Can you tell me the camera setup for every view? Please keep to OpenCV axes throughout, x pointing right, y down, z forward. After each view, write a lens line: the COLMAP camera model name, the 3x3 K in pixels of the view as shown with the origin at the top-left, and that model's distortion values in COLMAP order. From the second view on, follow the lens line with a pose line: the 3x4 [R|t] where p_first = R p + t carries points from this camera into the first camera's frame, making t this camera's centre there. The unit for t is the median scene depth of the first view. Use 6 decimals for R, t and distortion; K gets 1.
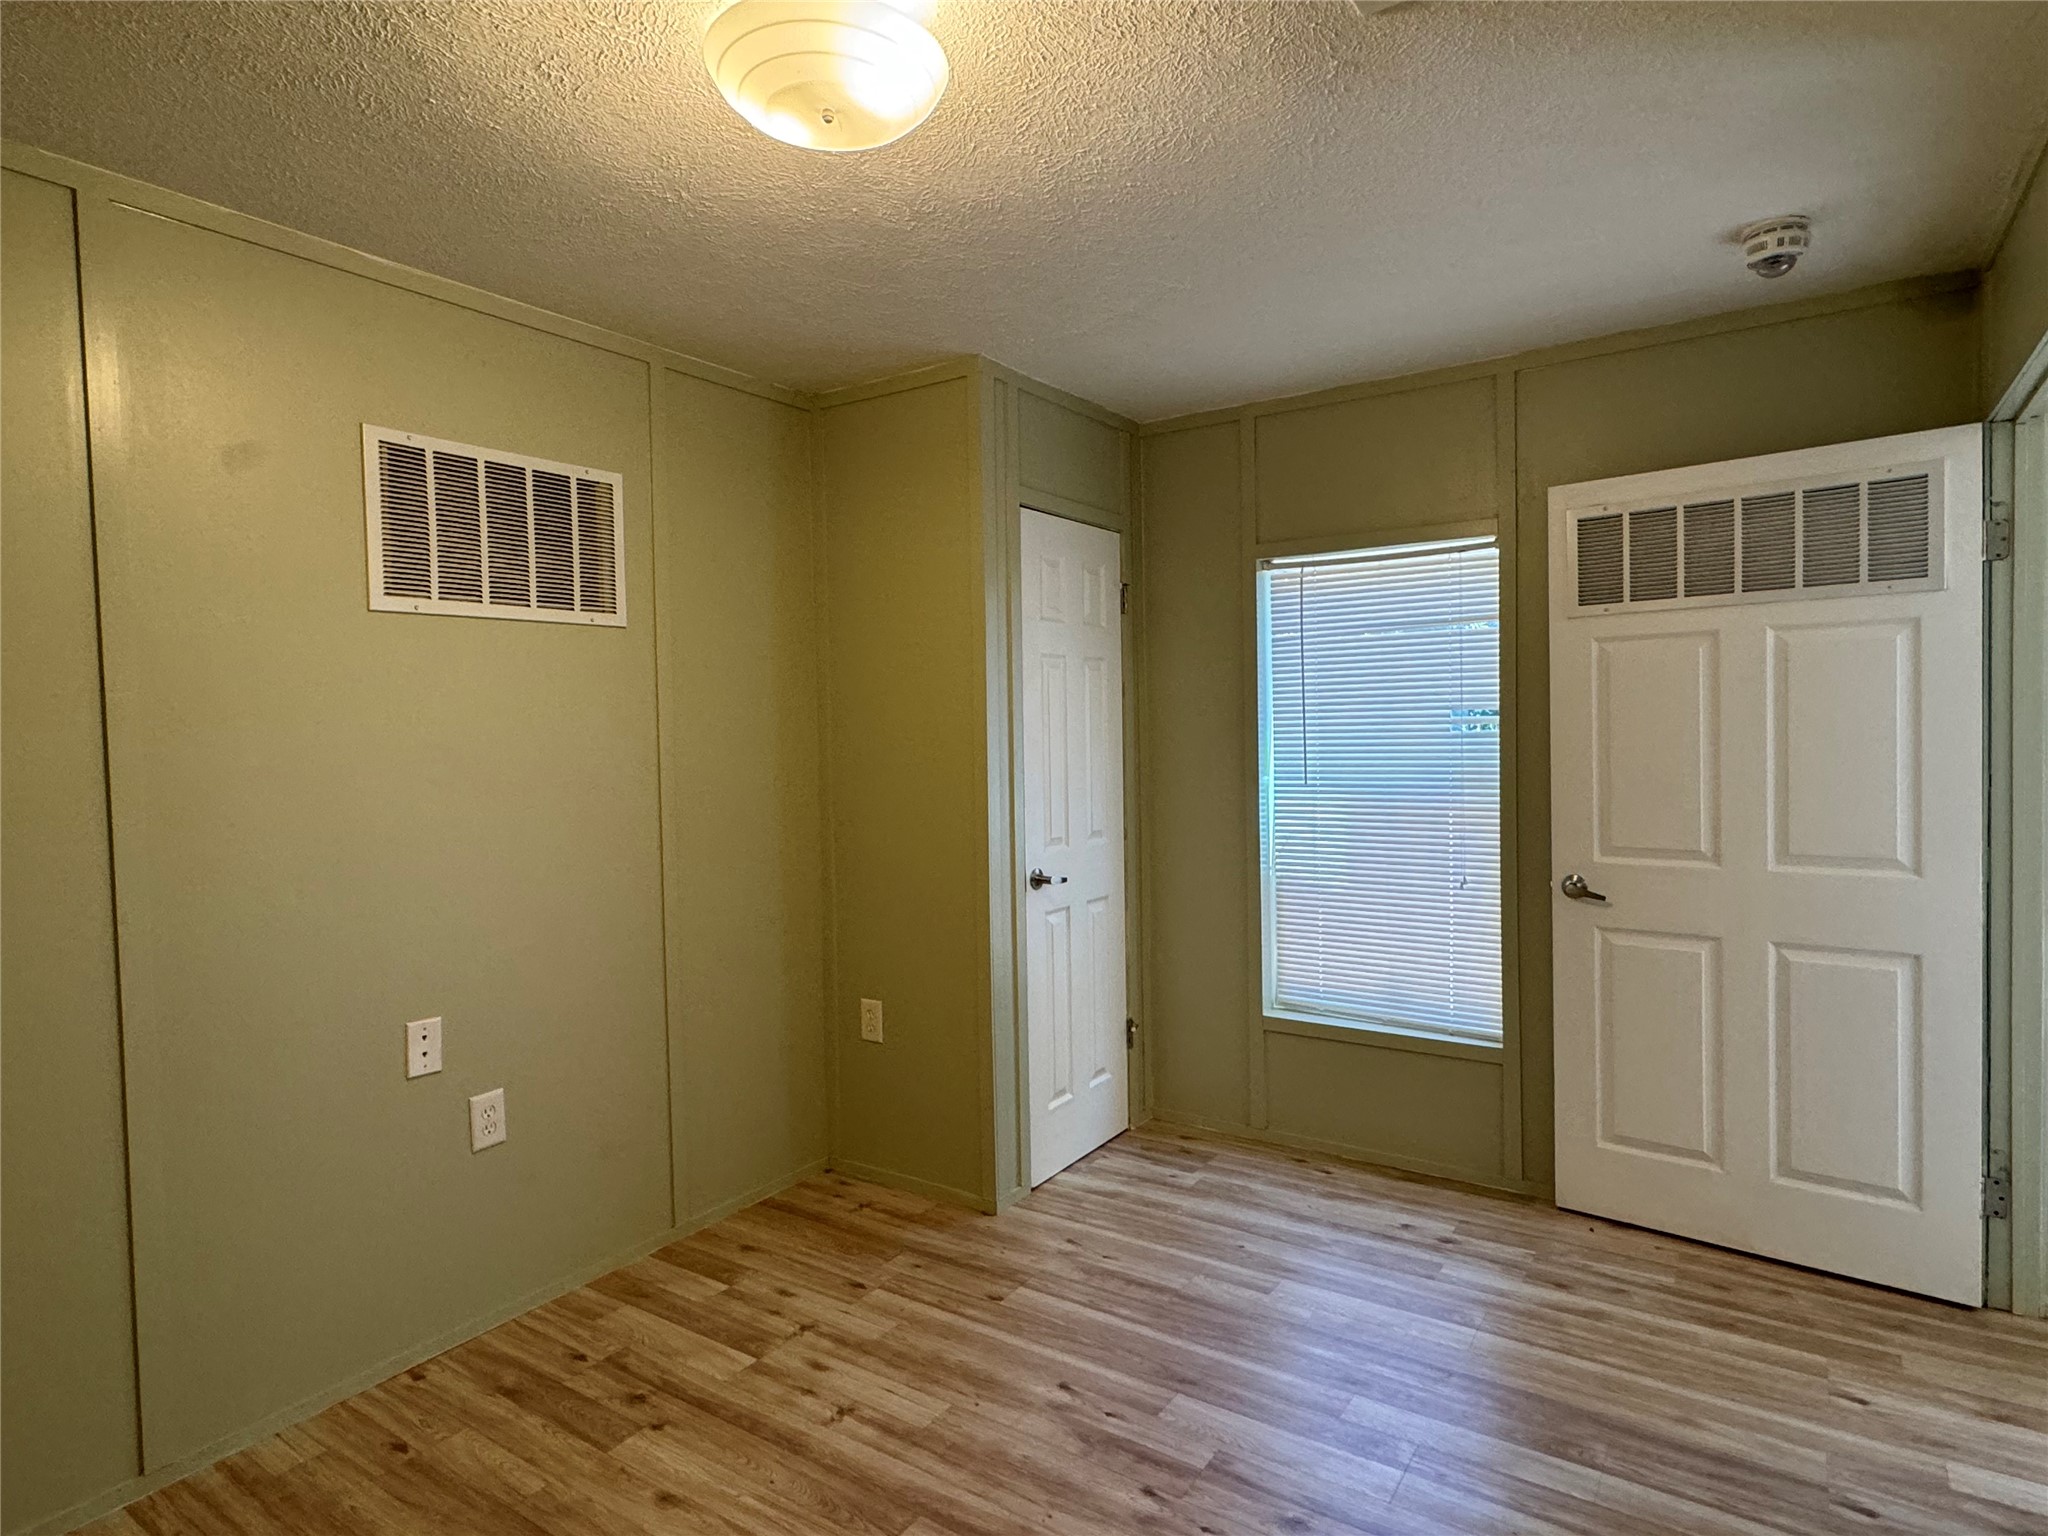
lens RADIAL K [[1135.4, 0, 1013.3], [0, 1135.4, 763.8], [0, 0, 1]] dist [-0.001699, 0.001177]
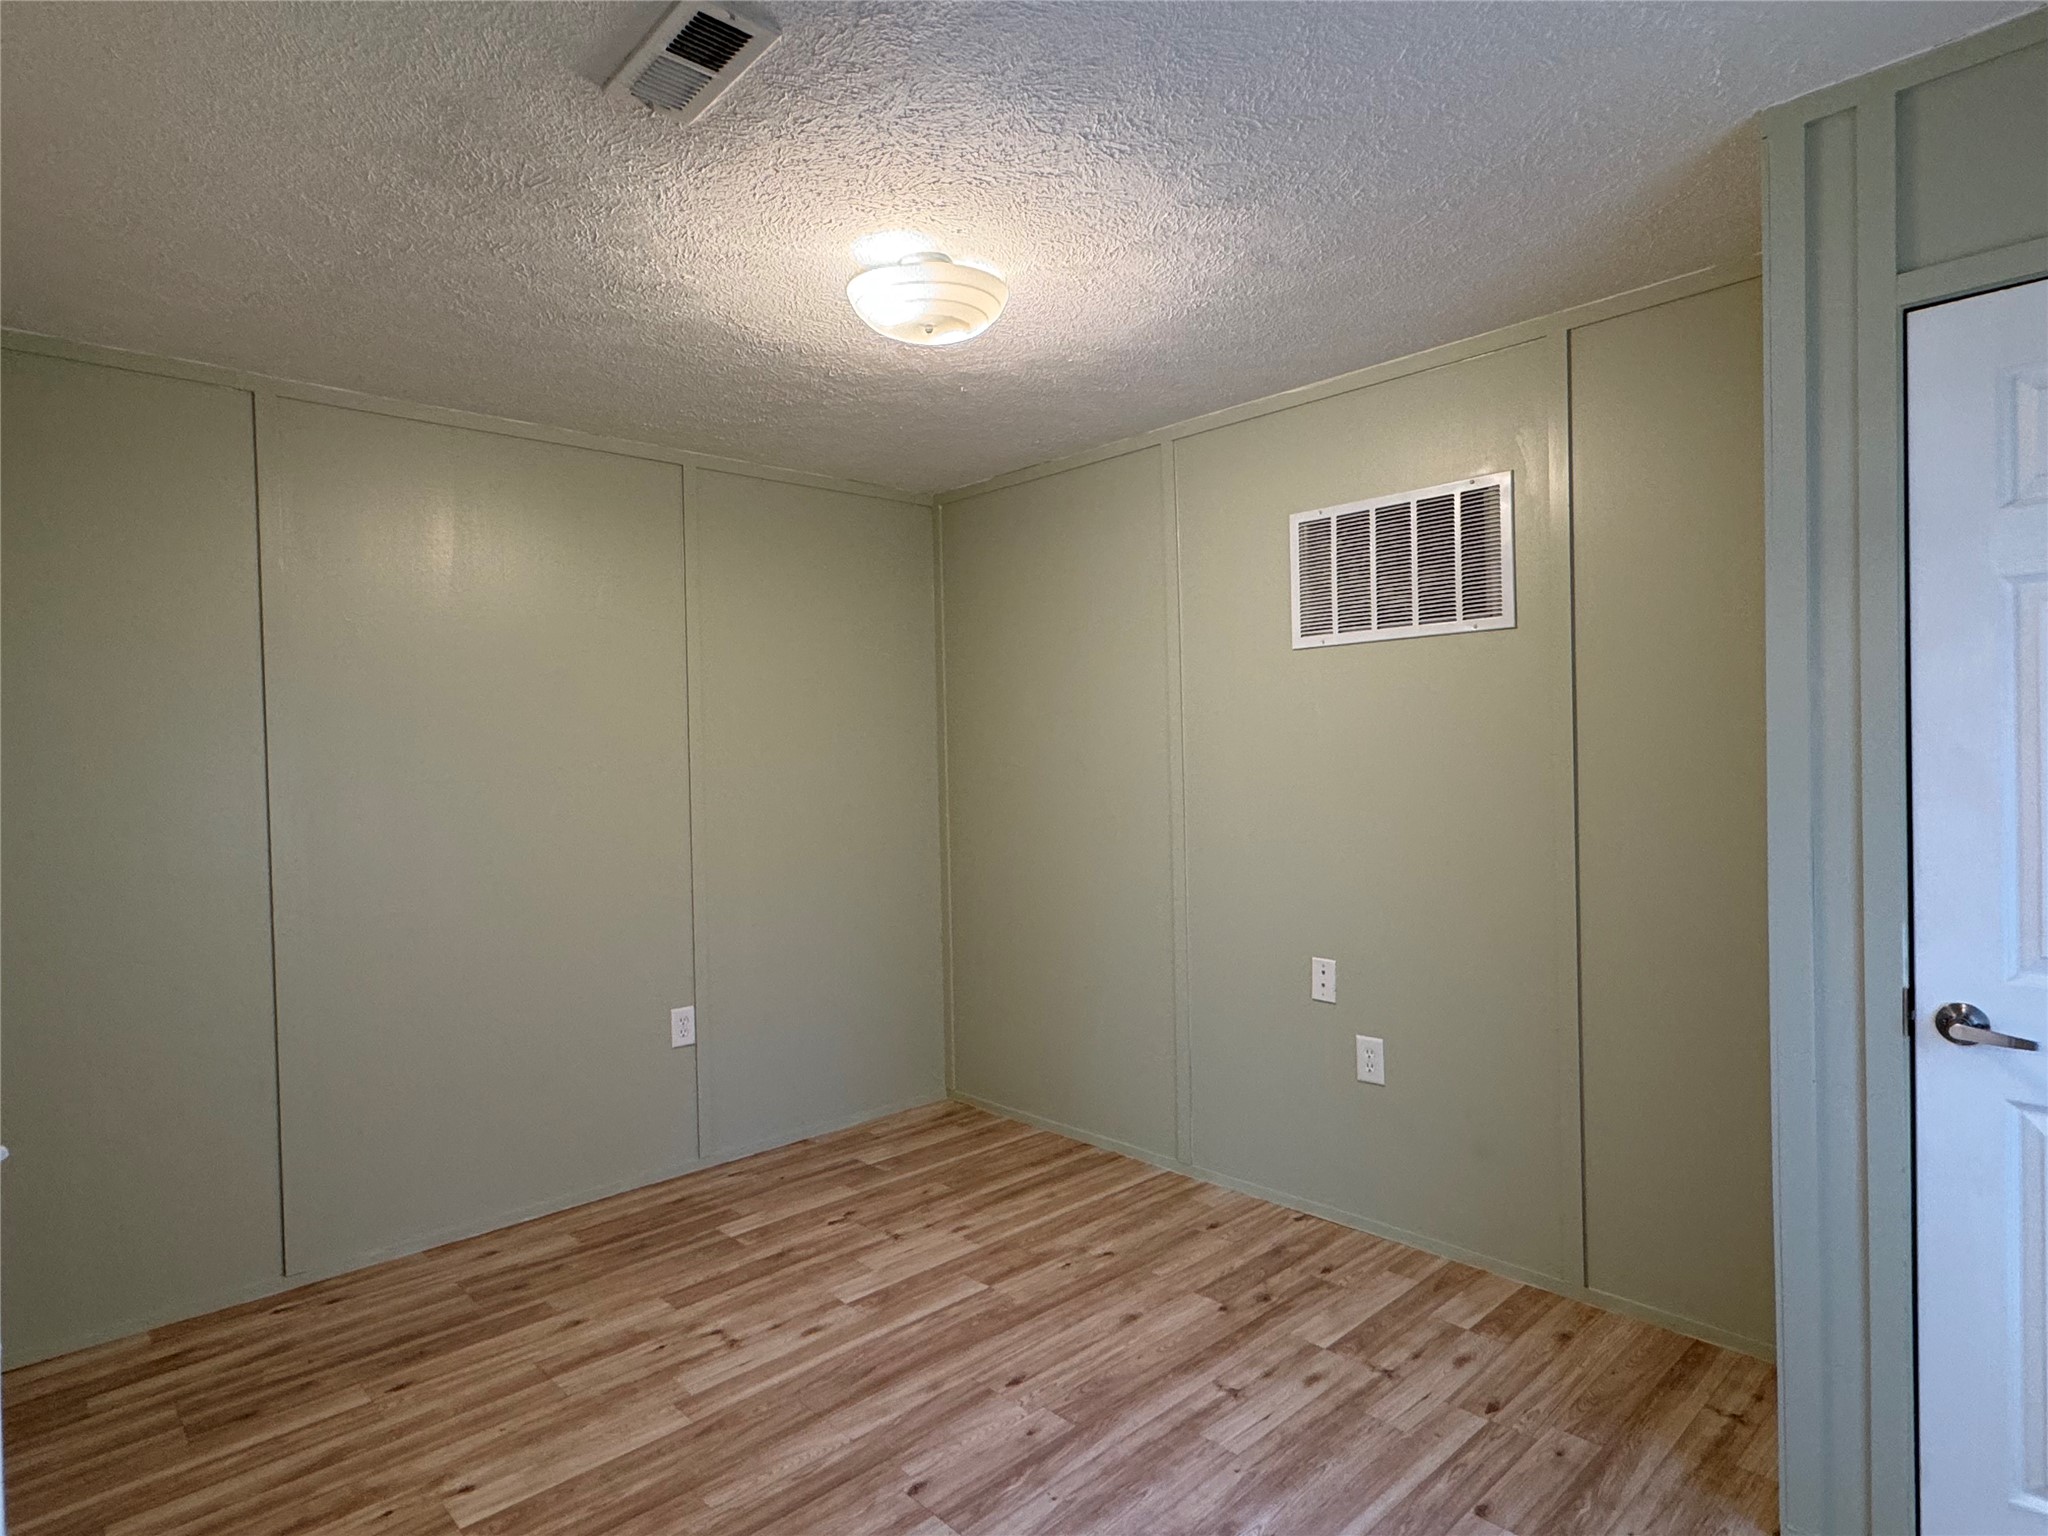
lens RADIAL K [[1135.4, 0, 1013.3], [0, 1135.4, 763.8], [0, 0, 1]] dist [-0.001699, 0.001177]
pose [[-0.218041, 0.031487, -0.975432, 0.810805], [-0.007650, 0.999394, 0.033971, -0.038775], [0.975910, 0.014869, -0.217668, 0.920928]]
